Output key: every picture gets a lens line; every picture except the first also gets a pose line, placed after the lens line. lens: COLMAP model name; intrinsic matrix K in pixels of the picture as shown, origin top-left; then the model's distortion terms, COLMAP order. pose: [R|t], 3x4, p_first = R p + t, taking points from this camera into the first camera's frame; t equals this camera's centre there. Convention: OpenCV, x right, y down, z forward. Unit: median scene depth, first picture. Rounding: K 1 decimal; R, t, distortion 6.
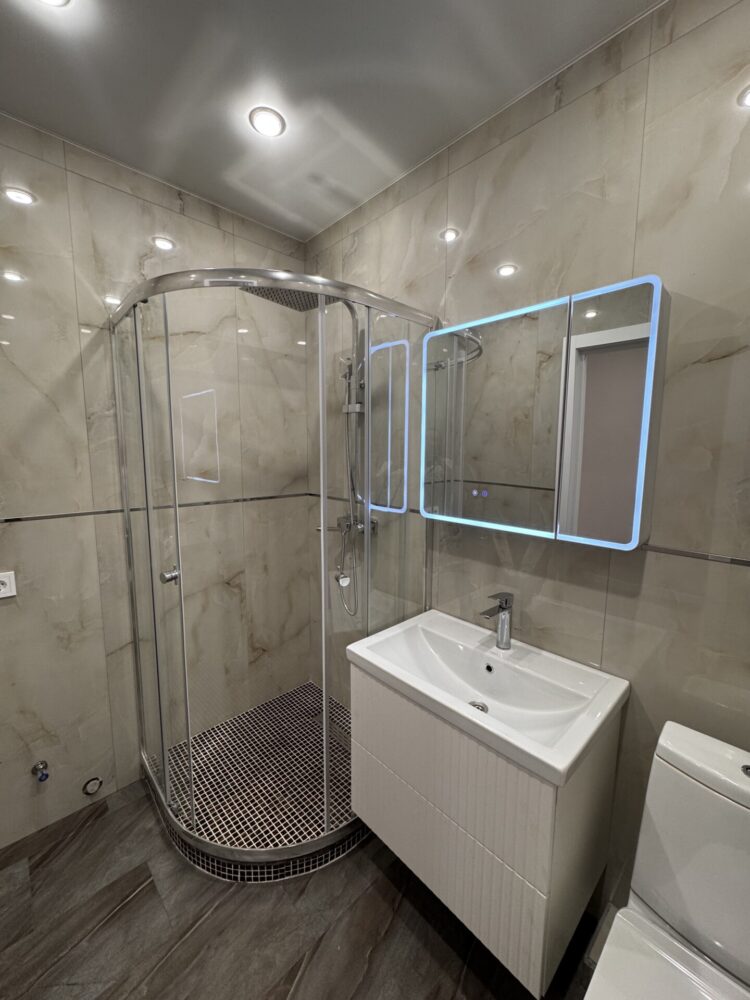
lens RADIAL K [[395.6, 0, 376.5], [0, 395.6, 497.1], [0, 0, 1]] dist [-0.002452, -0.000335]
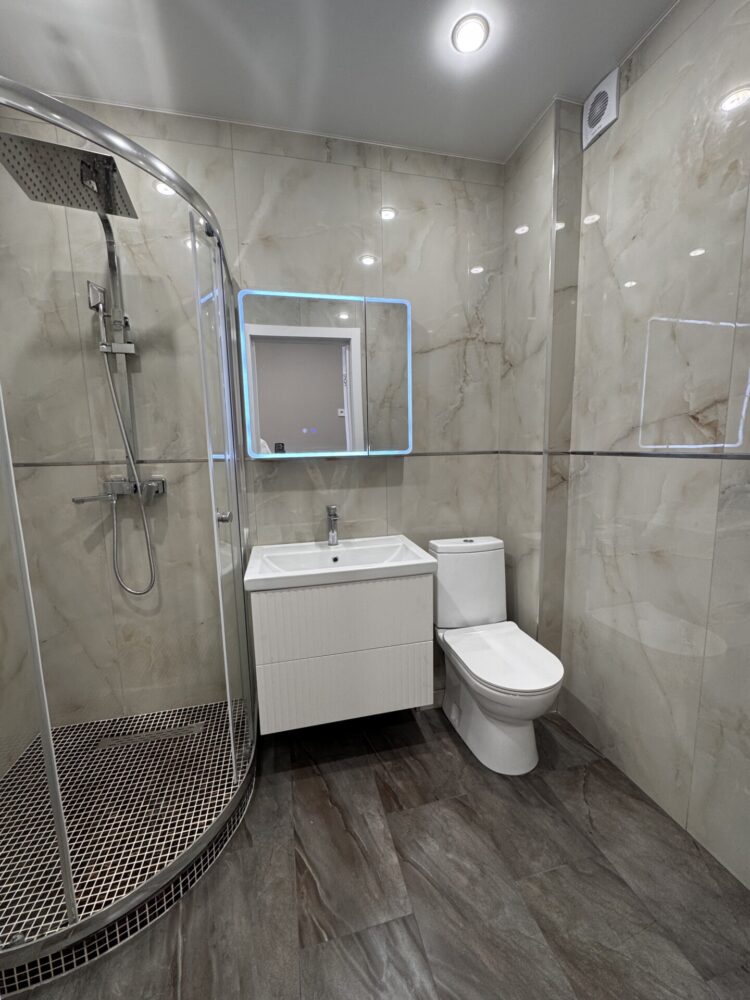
lens RADIAL K [[395.6, 0, 376.5], [0, 395.6, 497.1], [0, 0, 1]] dist [-0.002452, -0.000335]
pose [[0.503314, -0.132648, 0.853861, -0.755829], [0.129177, 0.988593, 0.077435, 0.132580], [-0.854393, 0.071325, 0.514708, 0.163364]]
